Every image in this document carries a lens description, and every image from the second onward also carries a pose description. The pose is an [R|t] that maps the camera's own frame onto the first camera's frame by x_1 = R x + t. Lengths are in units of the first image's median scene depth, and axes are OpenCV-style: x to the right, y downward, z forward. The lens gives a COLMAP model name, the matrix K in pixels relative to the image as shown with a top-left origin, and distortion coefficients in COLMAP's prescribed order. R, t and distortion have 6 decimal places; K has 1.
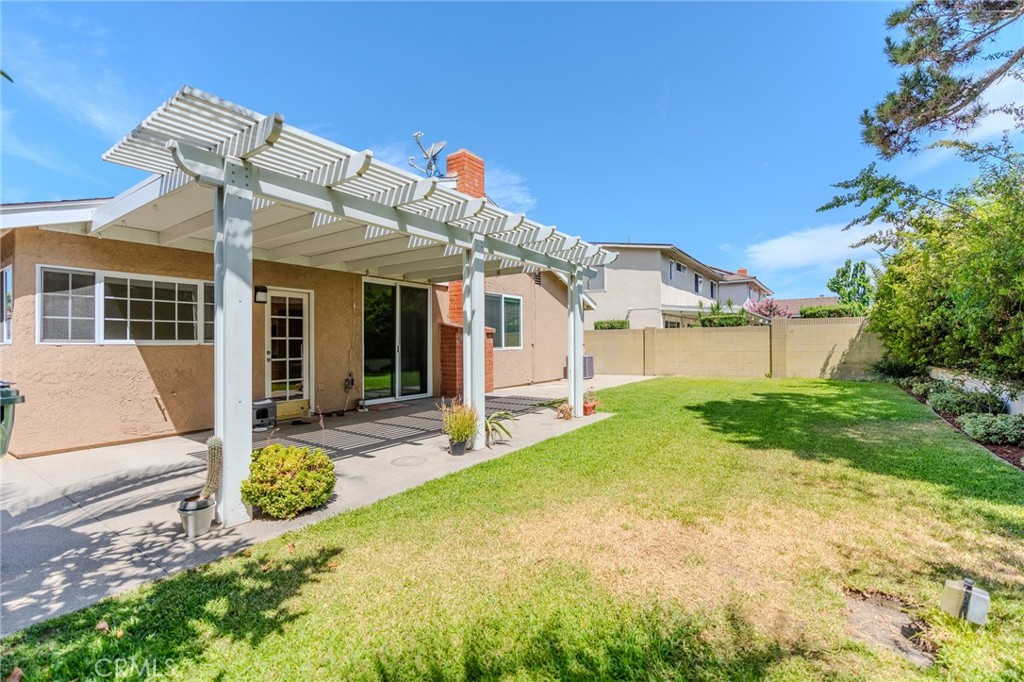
lens RADIAL K [[454.0, 0, 516.1], [0, 454.0, 340.3], [0, 0, 1]] dist [-0.006017, 0.002143]
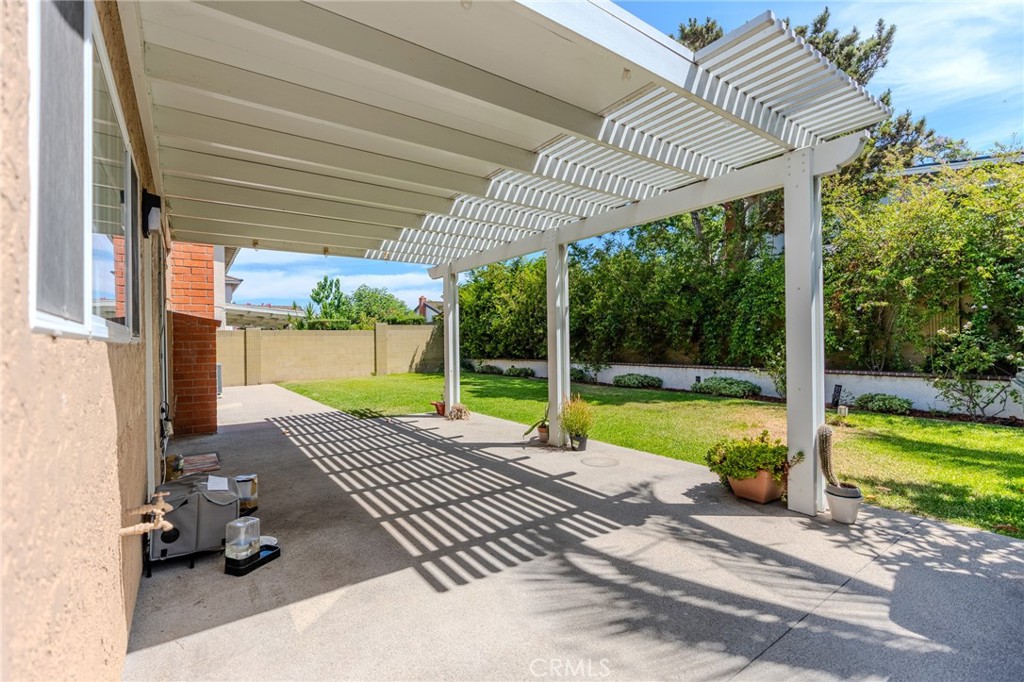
lens RADIAL K [[454.0, 0, 513.8], [0, 454.0, 342.6], [0, 0, 1]] dist [-0.006017, 0.002143]
pose [[0.339404, 0.000100, 0.940641, -1.972871], [0.007907, 0.999964, -0.002960, 0.026849], [-0.940607, 0.008442, 0.339391, 1.396698]]
